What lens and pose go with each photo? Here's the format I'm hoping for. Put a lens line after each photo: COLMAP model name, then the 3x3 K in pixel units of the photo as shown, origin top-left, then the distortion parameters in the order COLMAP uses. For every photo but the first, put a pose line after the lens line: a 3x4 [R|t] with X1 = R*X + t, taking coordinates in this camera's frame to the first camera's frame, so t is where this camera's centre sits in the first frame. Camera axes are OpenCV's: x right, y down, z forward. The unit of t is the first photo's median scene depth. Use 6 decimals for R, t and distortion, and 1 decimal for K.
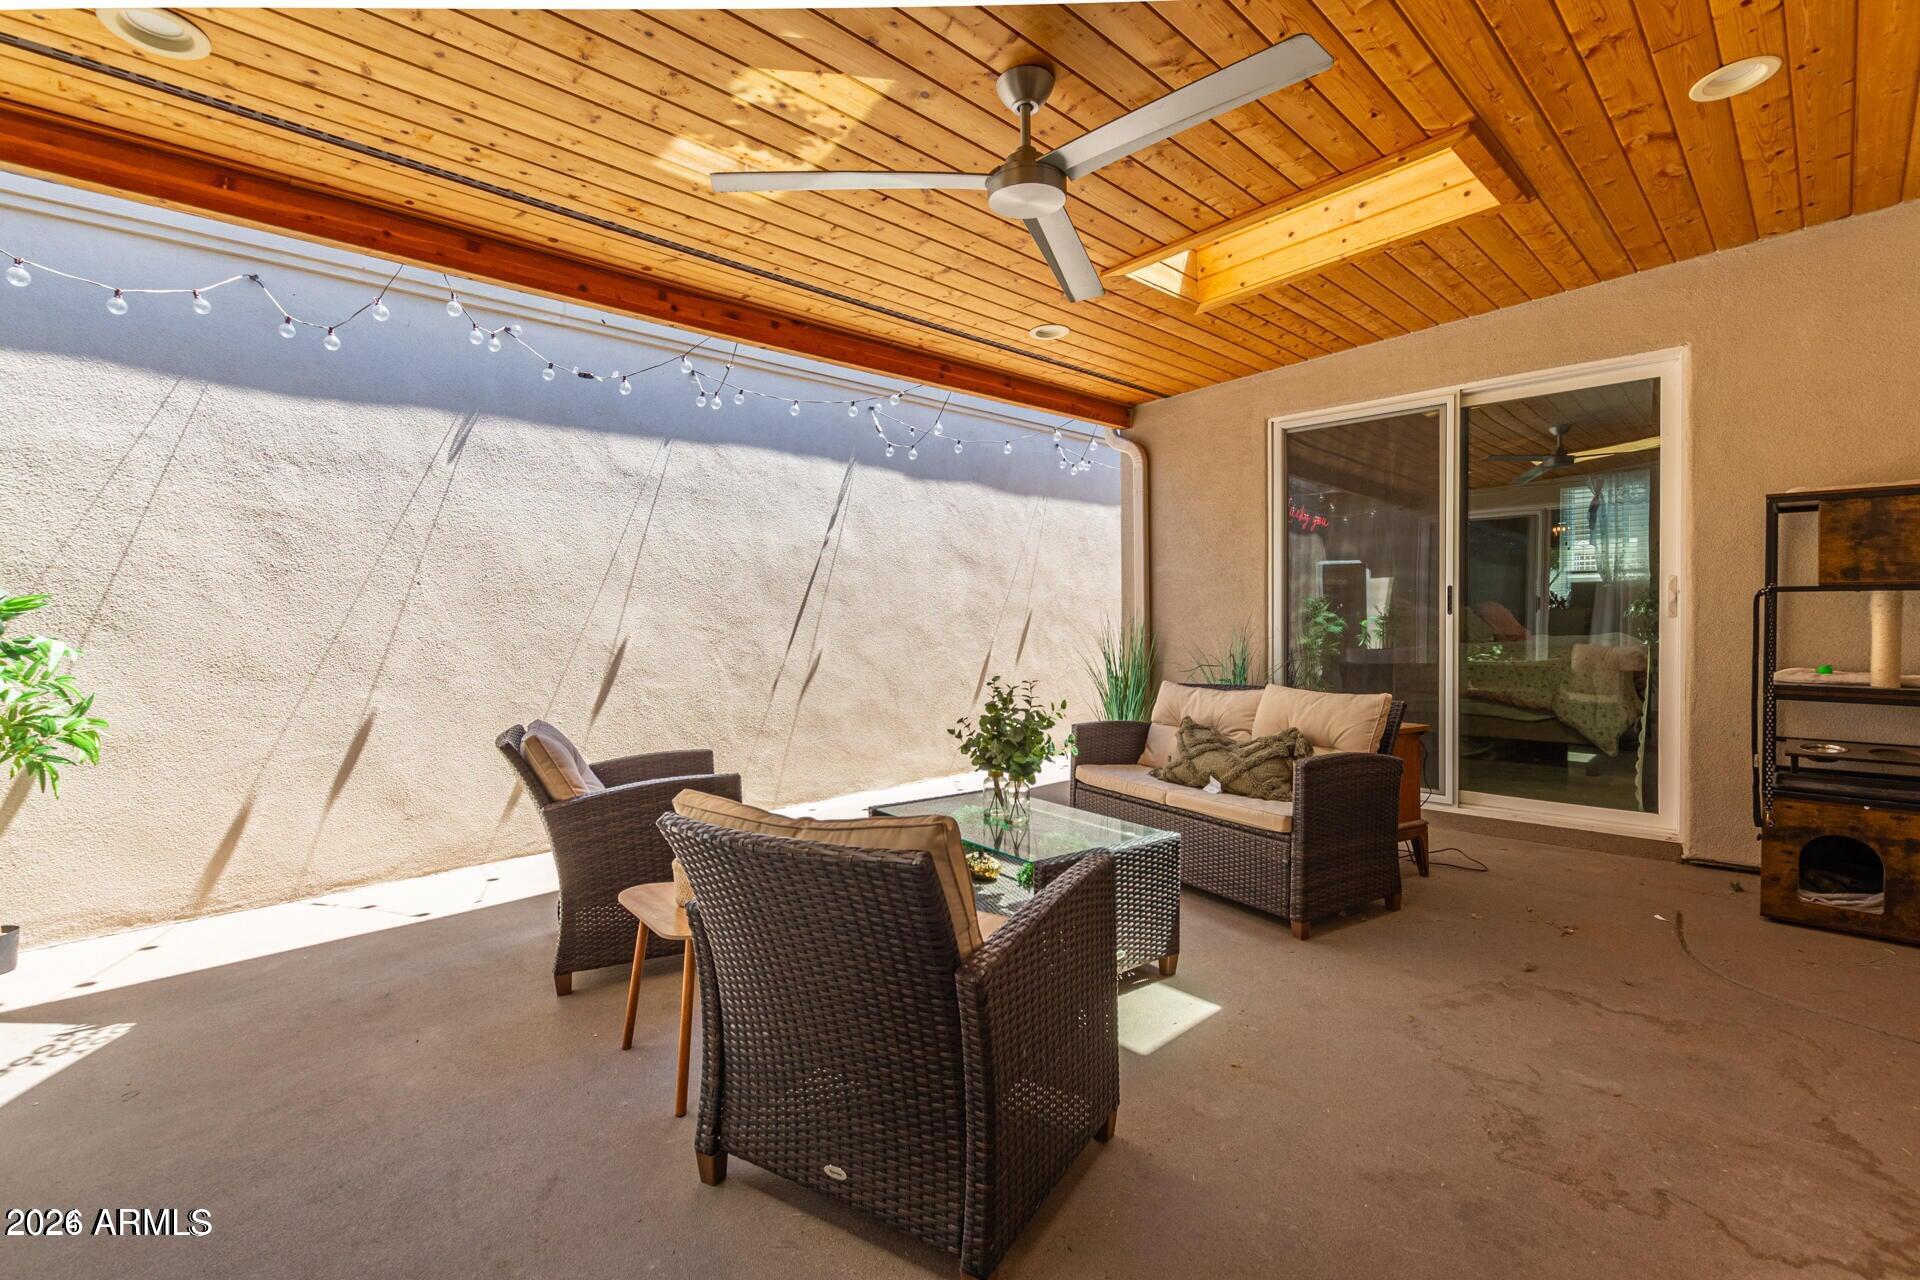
lens RADIAL K [[867.1, 0, 963.2], [0, 867.1, 629.0], [0, 0, 1]] dist [0.000778, -0.000178]
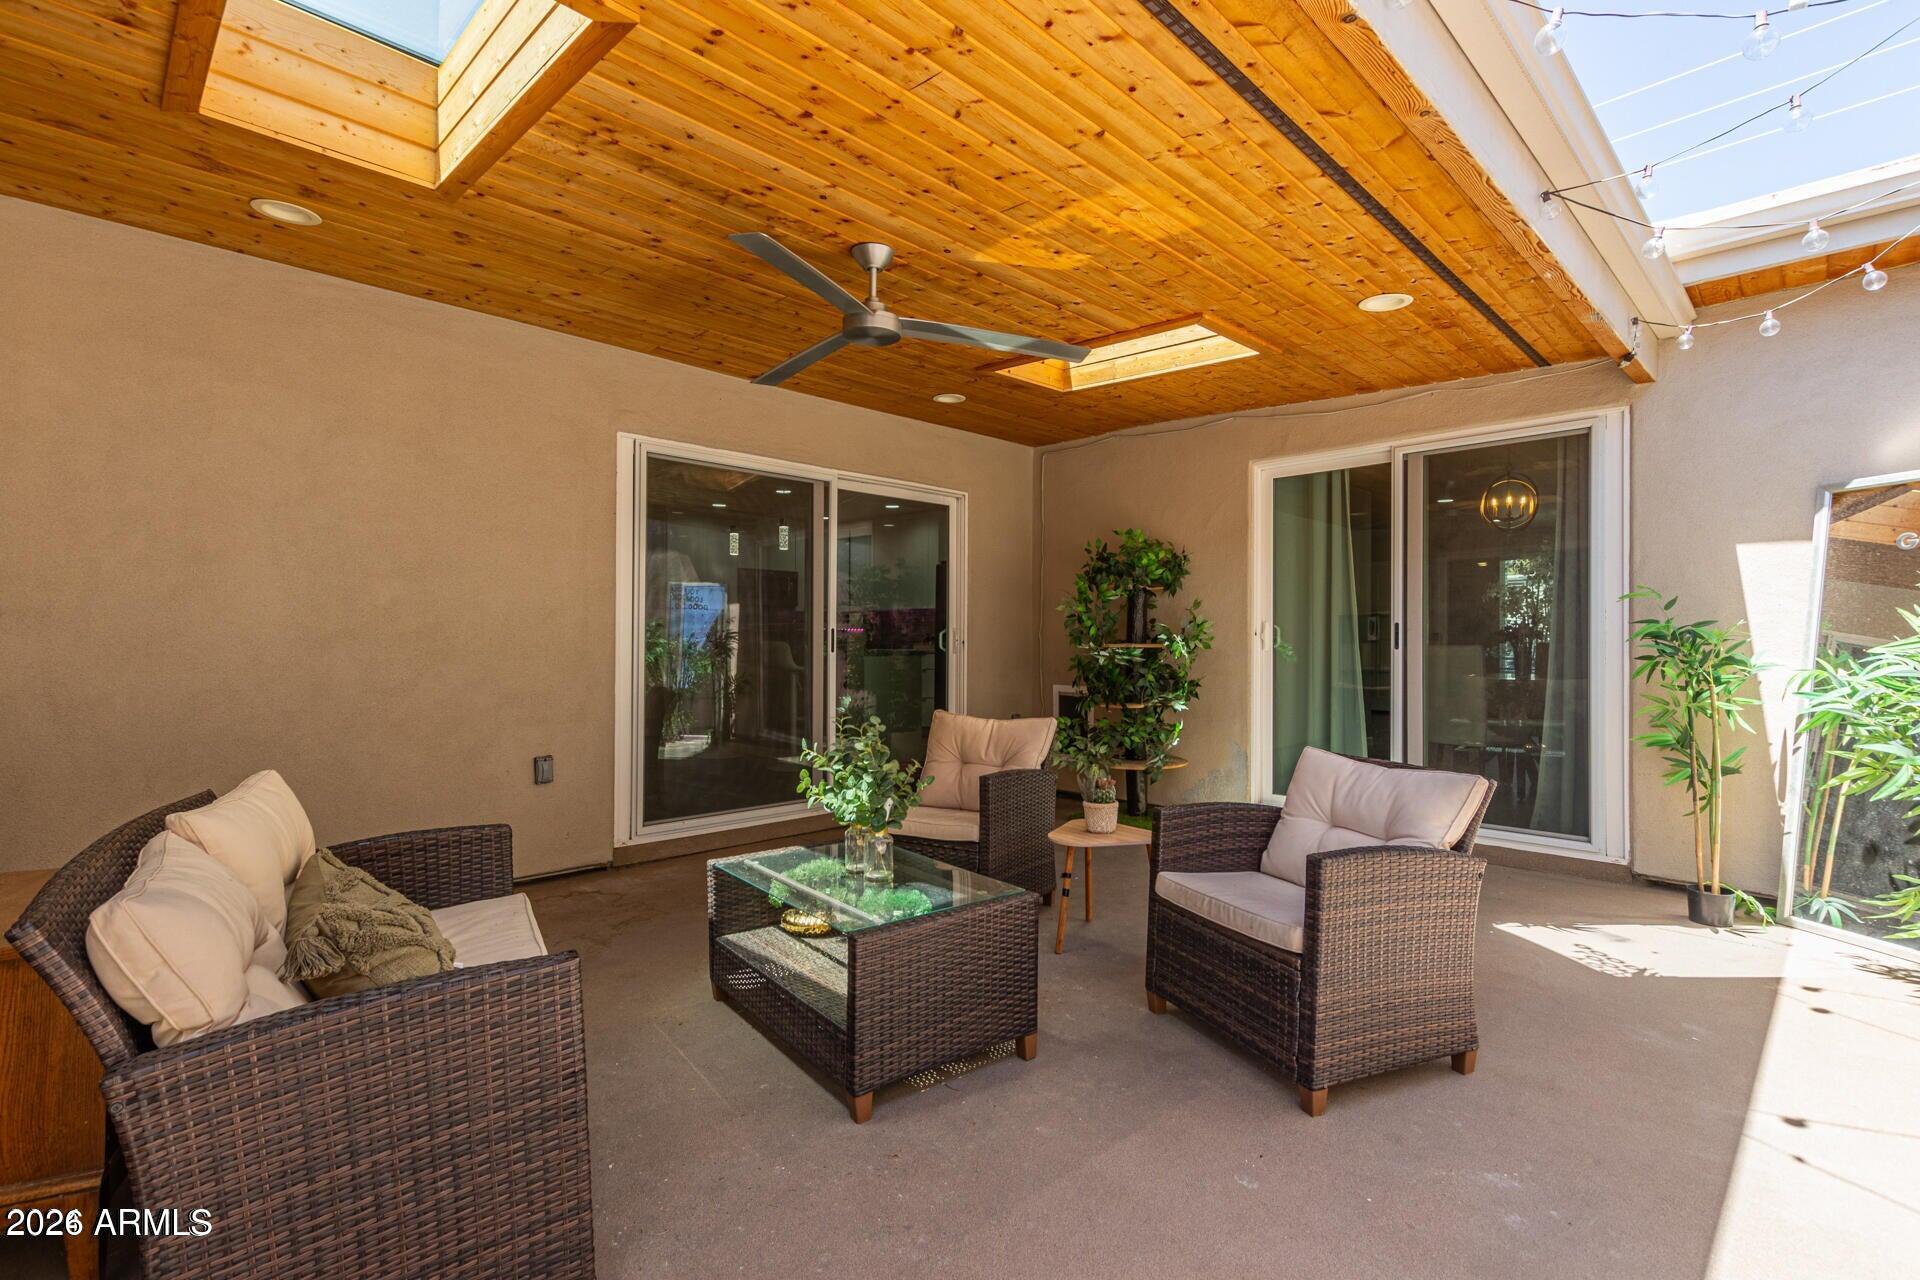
lens RADIAL K [[886.2, 0, 962.7], [0, 886.2, 640.2], [0, 0, 1]] dist [0.006014, -0.000008]
pose [[-0.999941, 0.010893, -0.000361, -0.058618], [0.010890, 0.999903, 0.008659, -0.029150], [0.000455, 0.008654, -0.999962, 2.254332]]
